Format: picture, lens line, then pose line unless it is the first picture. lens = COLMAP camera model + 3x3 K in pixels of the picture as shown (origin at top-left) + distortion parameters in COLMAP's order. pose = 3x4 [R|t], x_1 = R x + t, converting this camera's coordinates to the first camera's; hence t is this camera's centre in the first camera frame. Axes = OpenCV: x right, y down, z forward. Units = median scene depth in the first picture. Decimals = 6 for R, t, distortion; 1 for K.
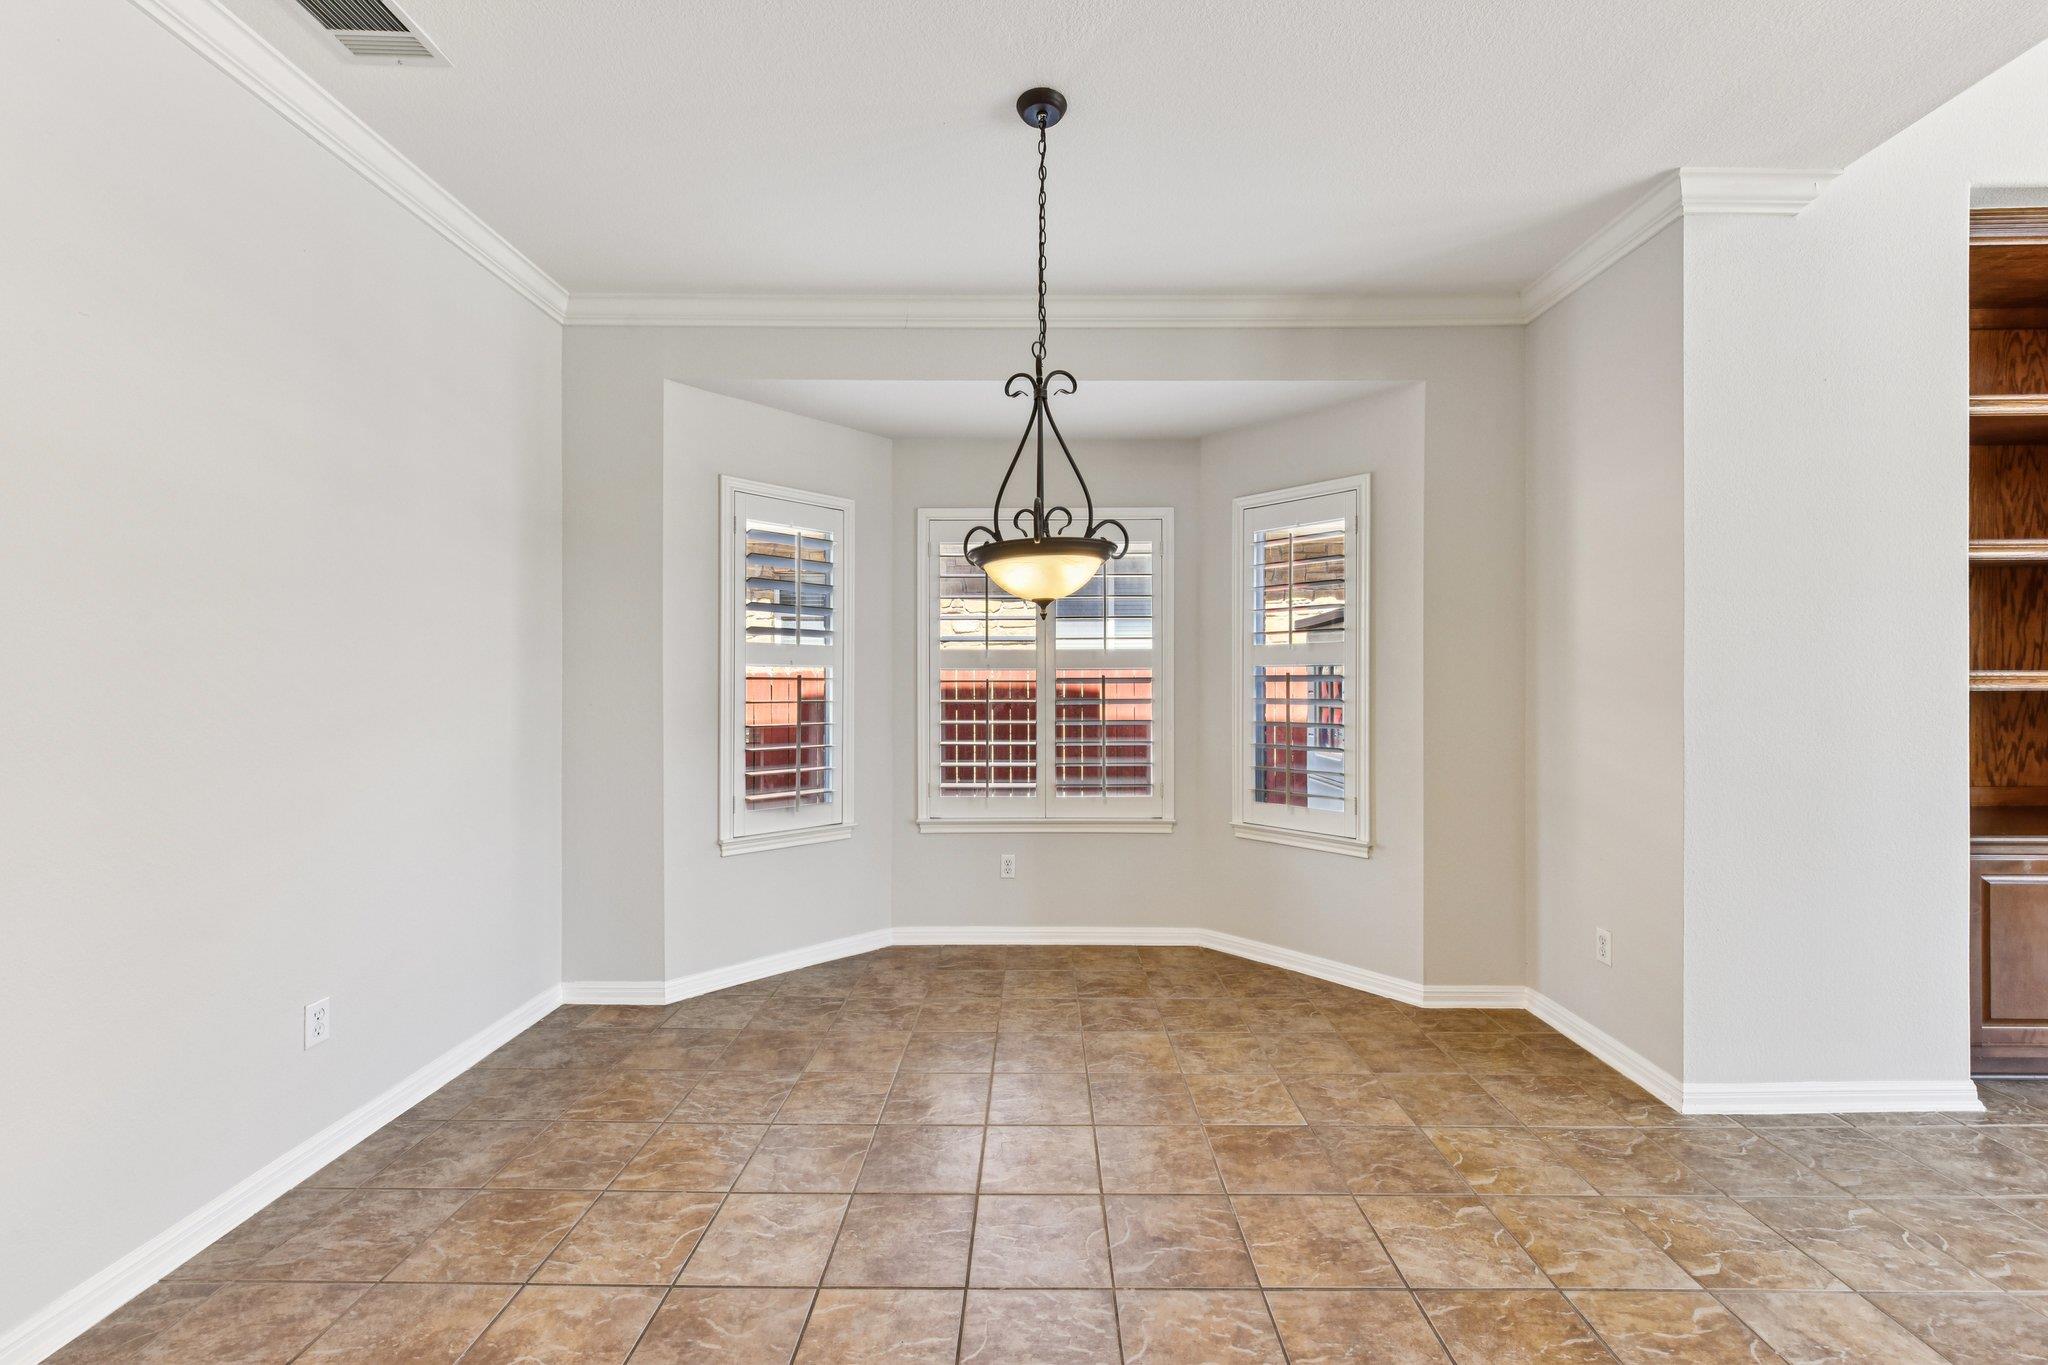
lens RADIAL K [[812.3, 0, 1021.6], [0, 812.3, 686.0], [0, 0, 1]] dist [0.000058, 0.000121]
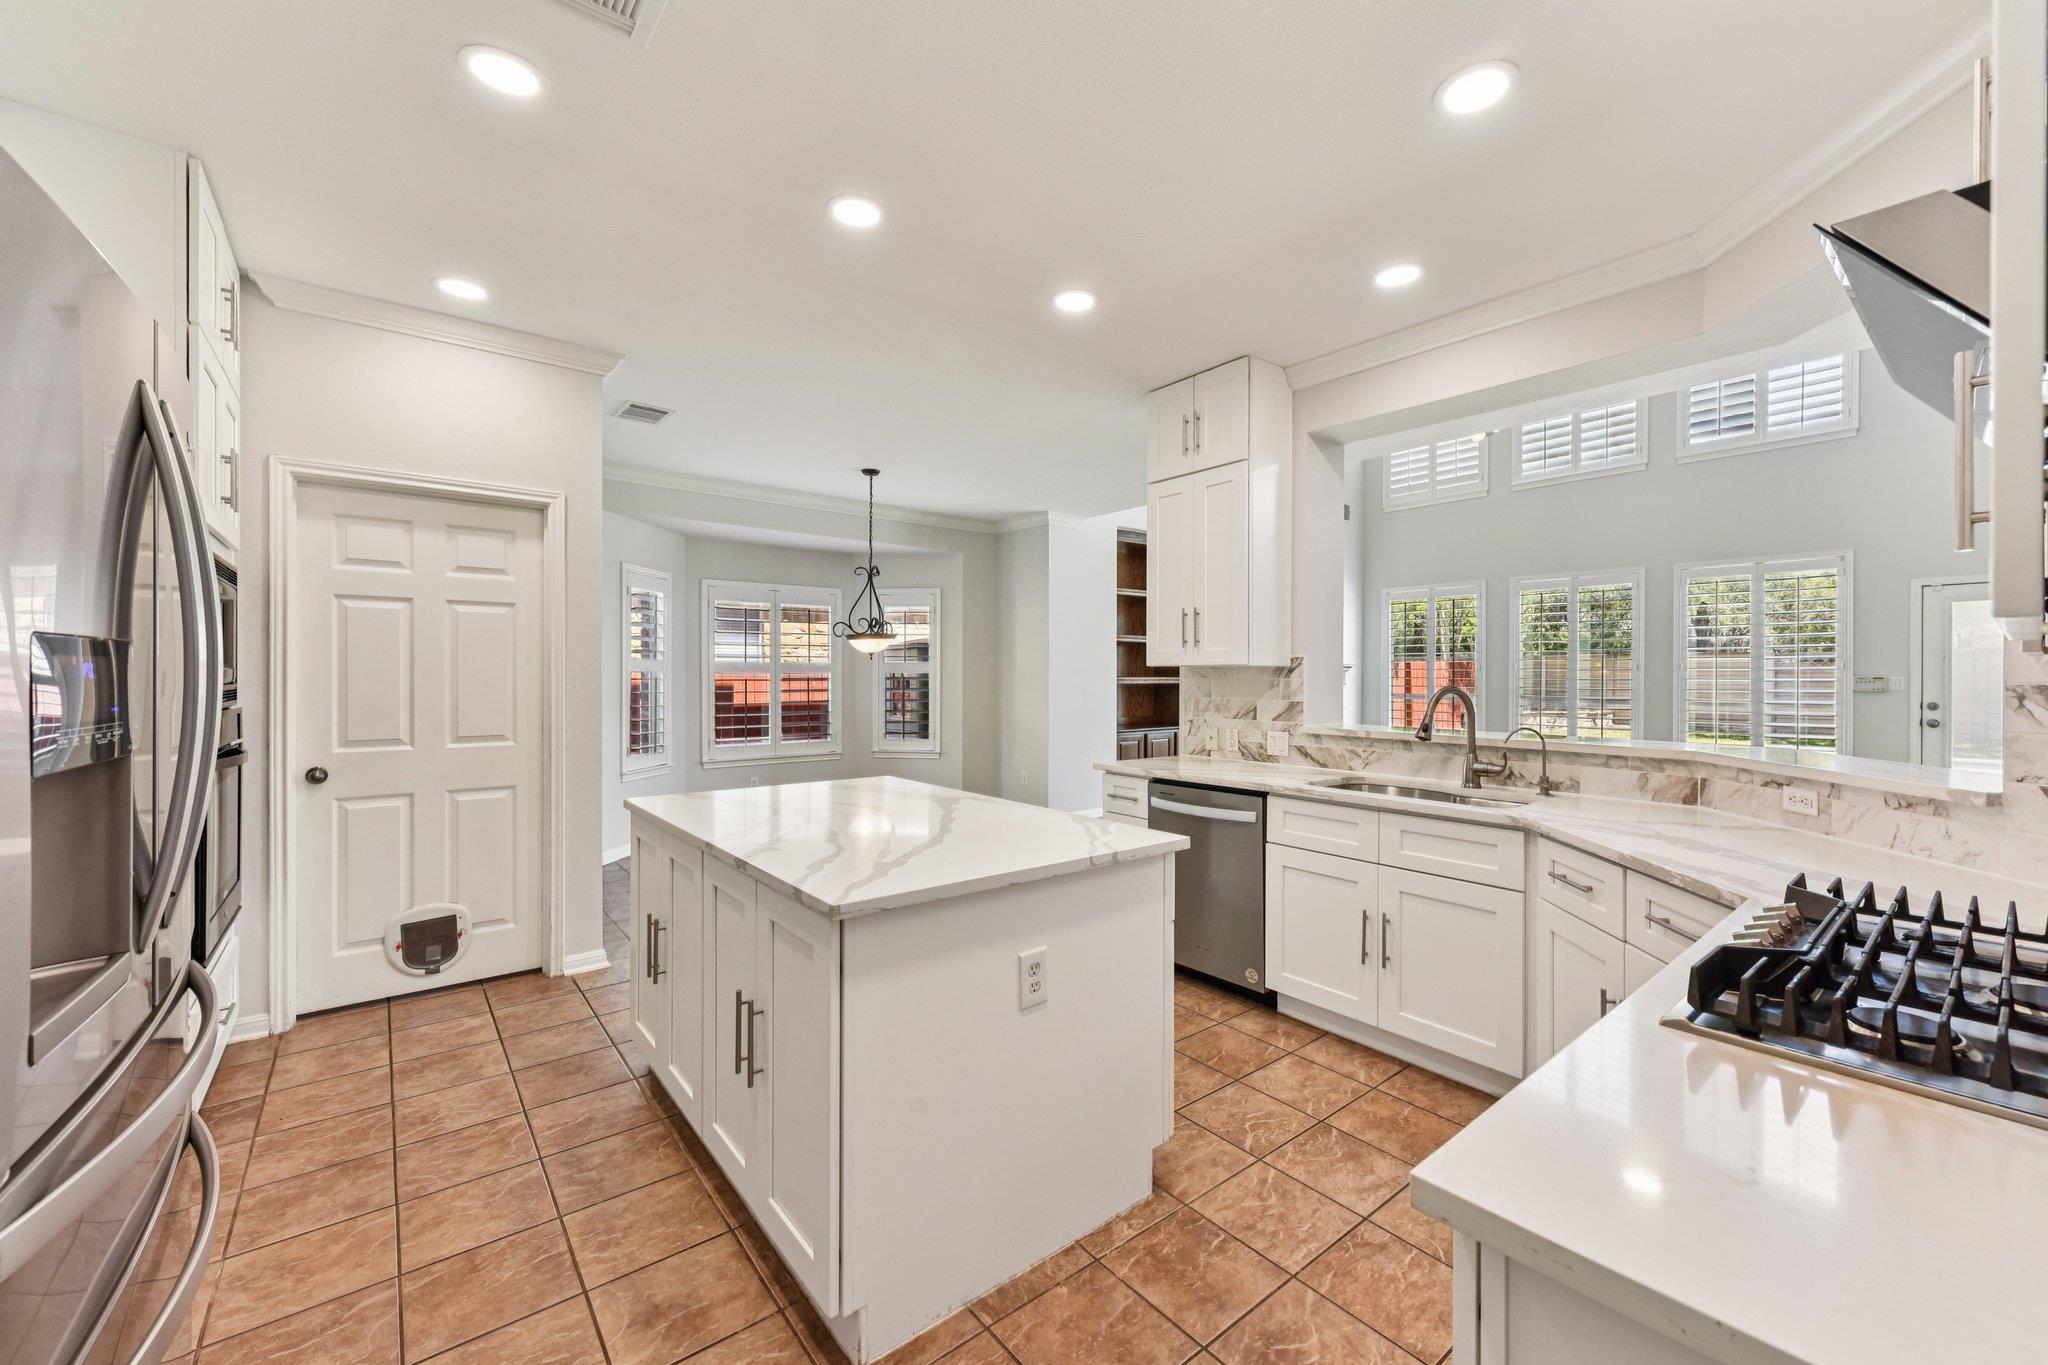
lens RADIAL K [[812.3, 0, 1021.3], [0, 812.3, 681.4], [0, 0, 1]] dist [0.000058, 0.000121]
pose [[0.769878, -0.001764, 0.638189, -0.867554], [-0.006733, 0.999918, 0.010885, -0.033499], [-0.638156, -0.012677, 0.769803, -0.919570]]
